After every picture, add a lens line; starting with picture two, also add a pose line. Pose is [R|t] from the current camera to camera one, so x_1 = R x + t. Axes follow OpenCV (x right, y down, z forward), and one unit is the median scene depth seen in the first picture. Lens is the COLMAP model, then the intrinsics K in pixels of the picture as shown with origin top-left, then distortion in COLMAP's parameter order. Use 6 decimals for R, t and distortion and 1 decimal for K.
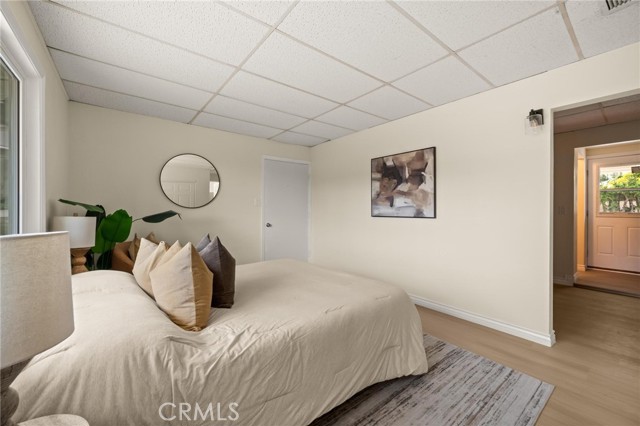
lens RADIAL K [[256.8, 0, 319.3], [0, 256.8, 210.8], [0, 0, 1]] dist [-0.000648, -0.000512]
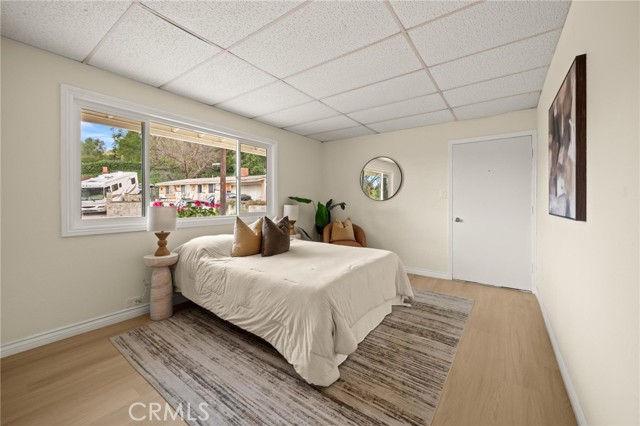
lens RADIAL K [[256.8, 0, 318.9], [0, 256.8, 208.6], [0, 0, 1]] dist [-0.000648, -0.000512]
pose [[0.267041, 0.022259, -0.963428, 1.154167], [-0.007612, 0.999751, 0.020989, 0.004096], [0.963655, 0.001728, 0.267144, 0.720276]]
